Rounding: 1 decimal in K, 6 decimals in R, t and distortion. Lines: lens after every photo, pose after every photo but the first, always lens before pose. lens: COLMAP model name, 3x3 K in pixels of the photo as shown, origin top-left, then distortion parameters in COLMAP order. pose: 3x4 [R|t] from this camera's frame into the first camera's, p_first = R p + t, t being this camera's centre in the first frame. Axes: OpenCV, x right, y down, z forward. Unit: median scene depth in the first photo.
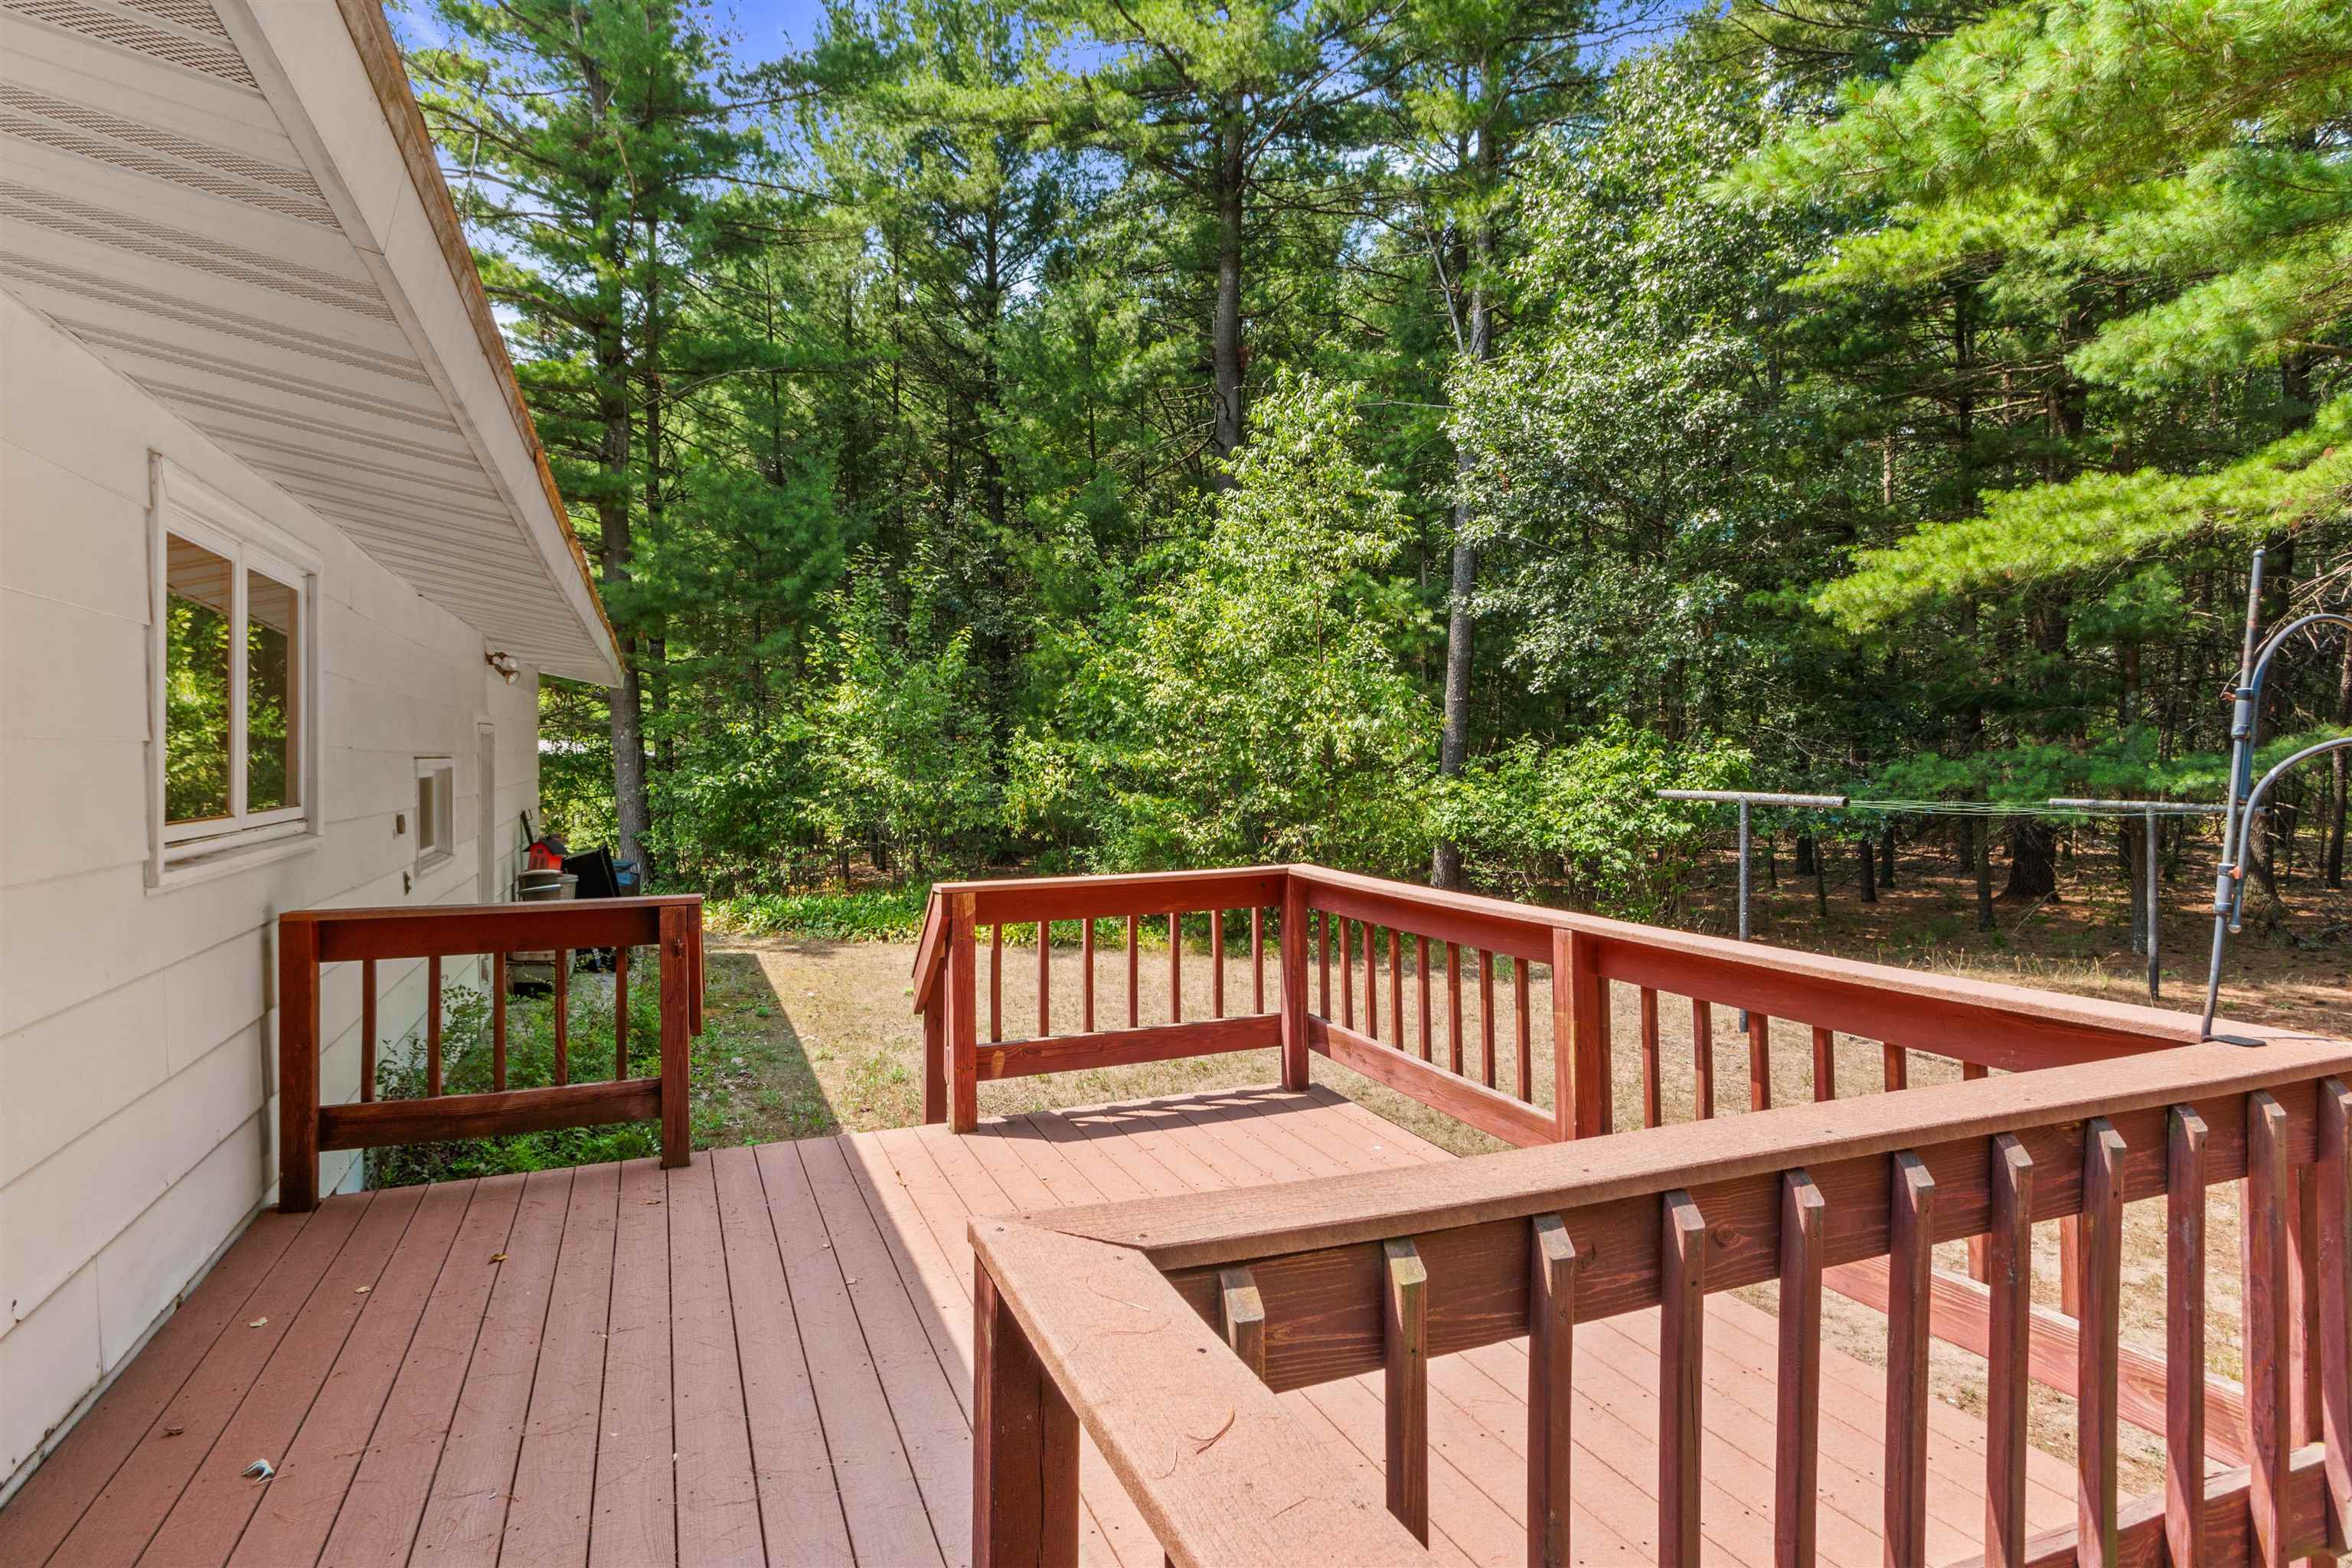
lens RADIAL K [[1269.9, 0, 1170.5], [0, 1269.9, 749.1], [0, 0, 1]] dist [0.018508, -0.000877]
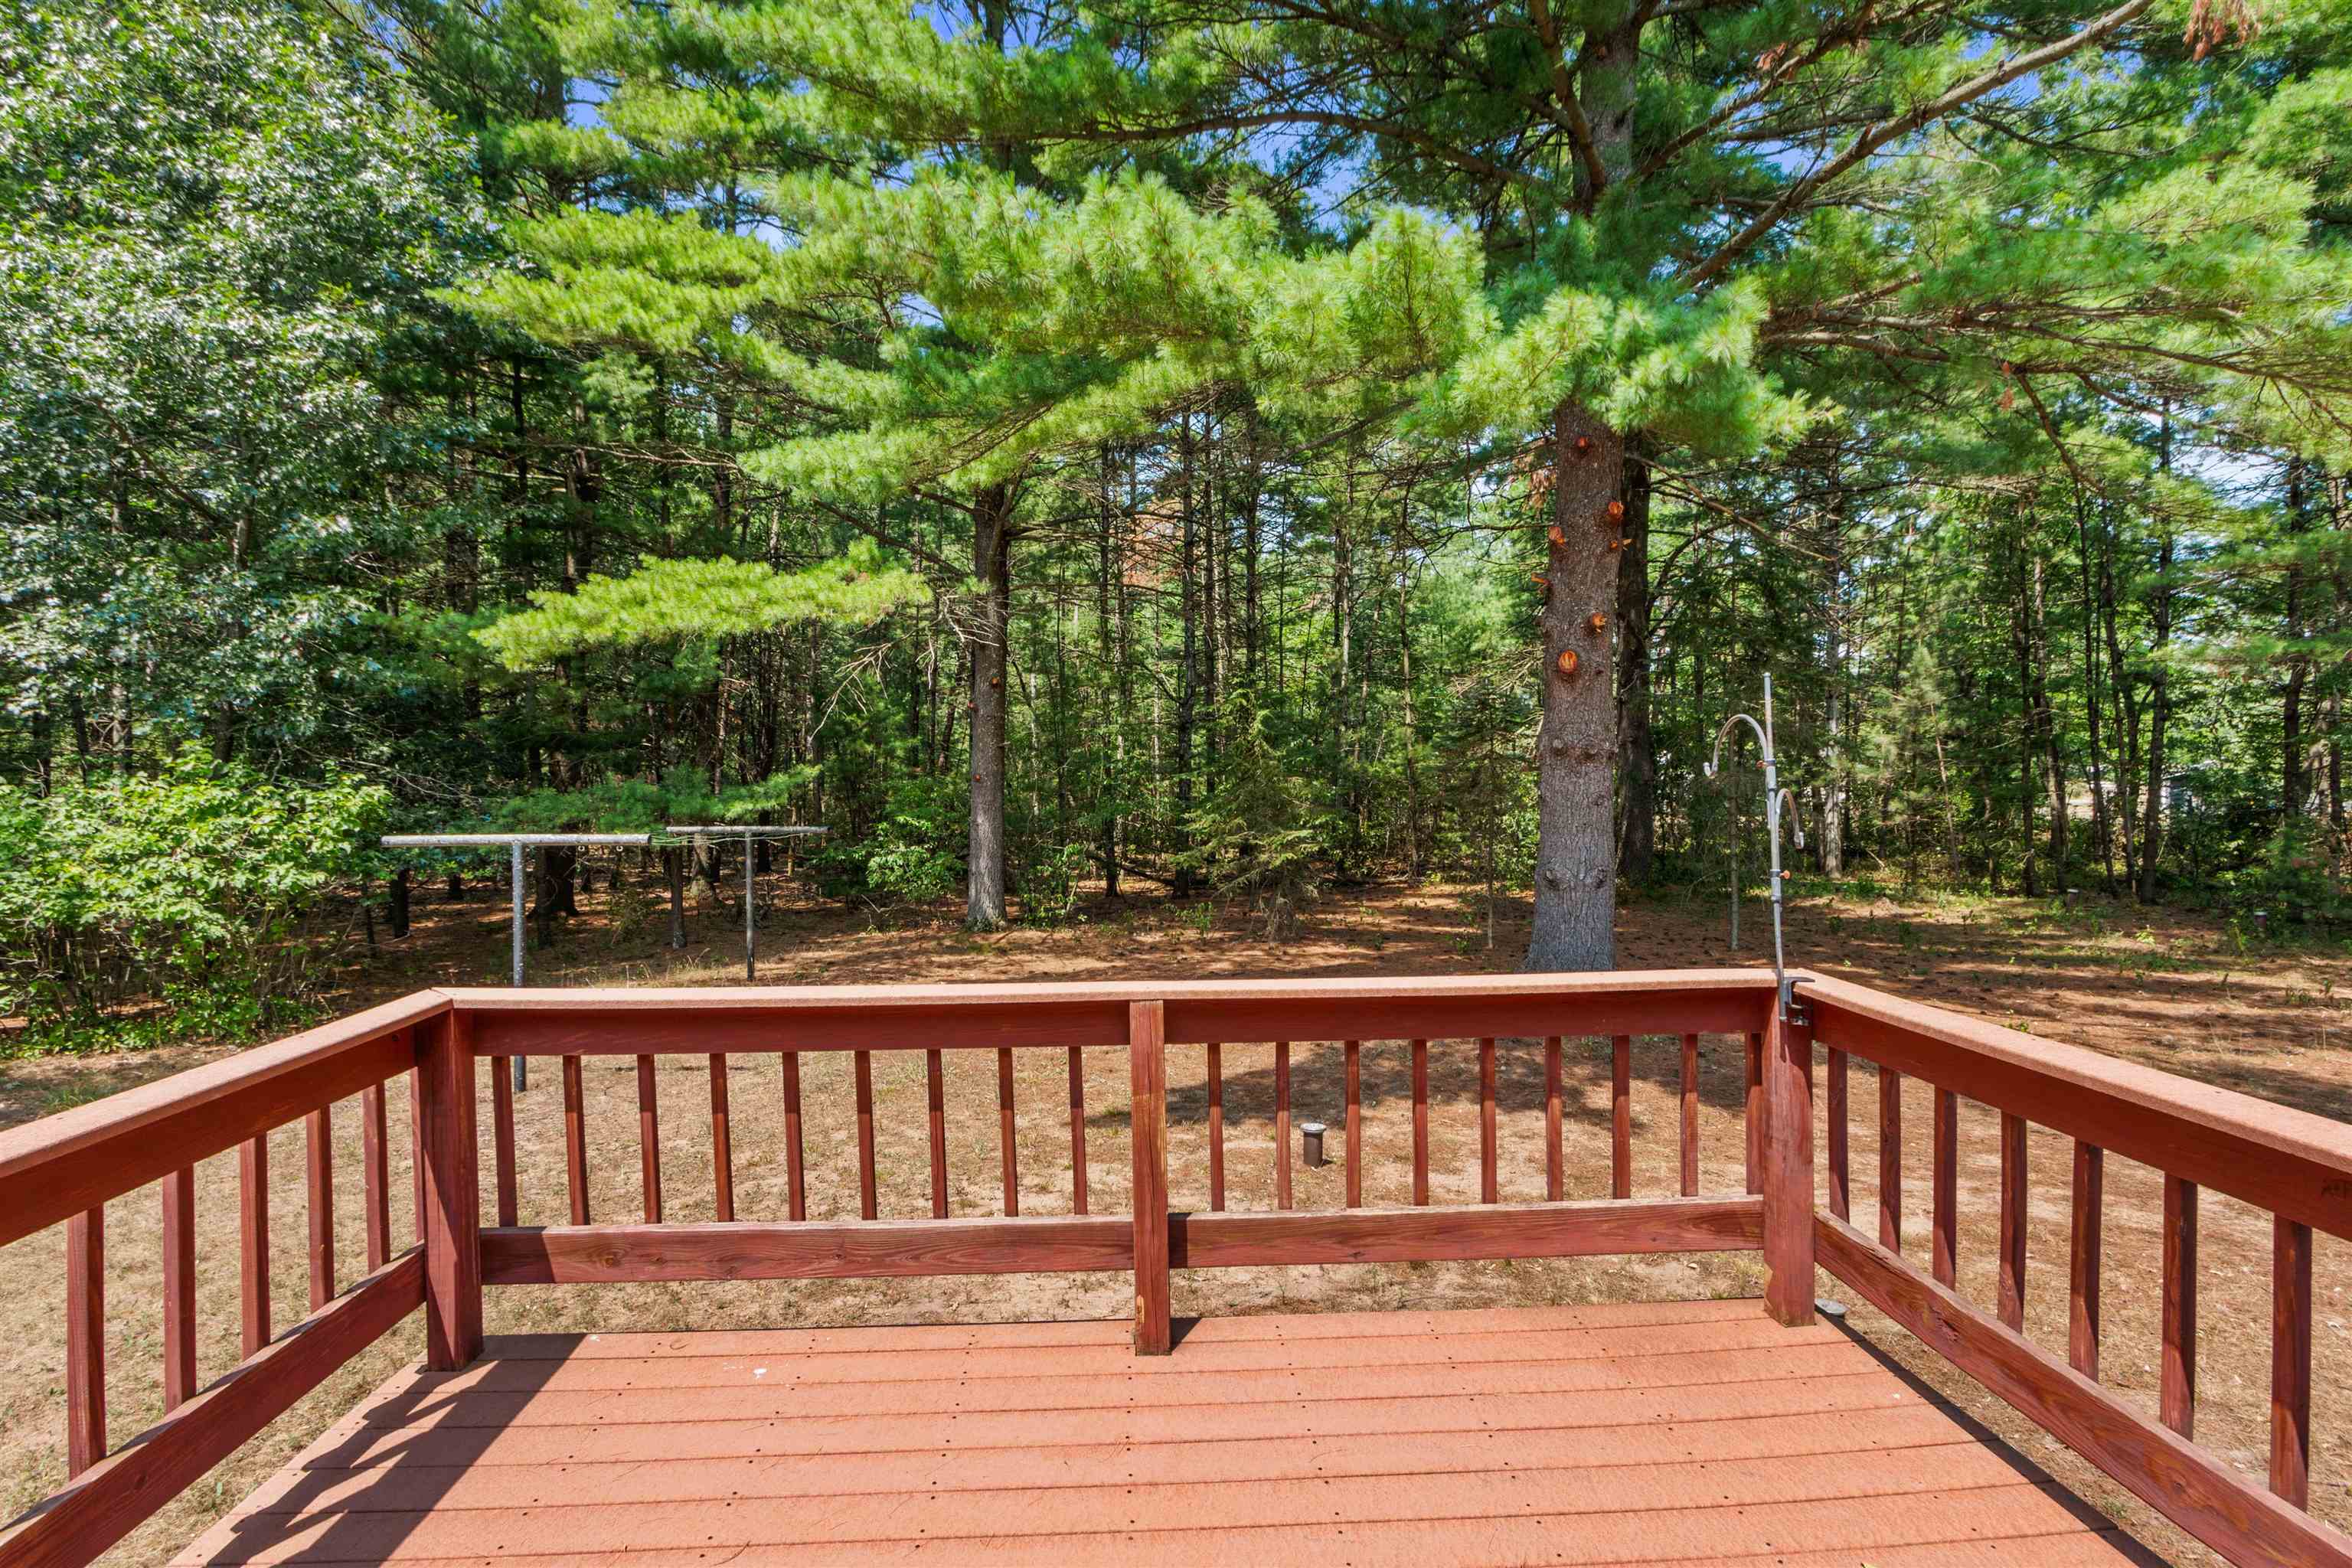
lens RADIAL K [[1106.1, 0, 1179.4], [0, 1106.1, 807.2], [0, 0, 1]] dist [0.008596, -0.002919]
pose [[0.339478, -0.024049, 0.940307, -0.105613], [0.004075, 0.999701, 0.024097, -0.001762], [-0.940605, -0.004349, 0.339474, 0.196749]]
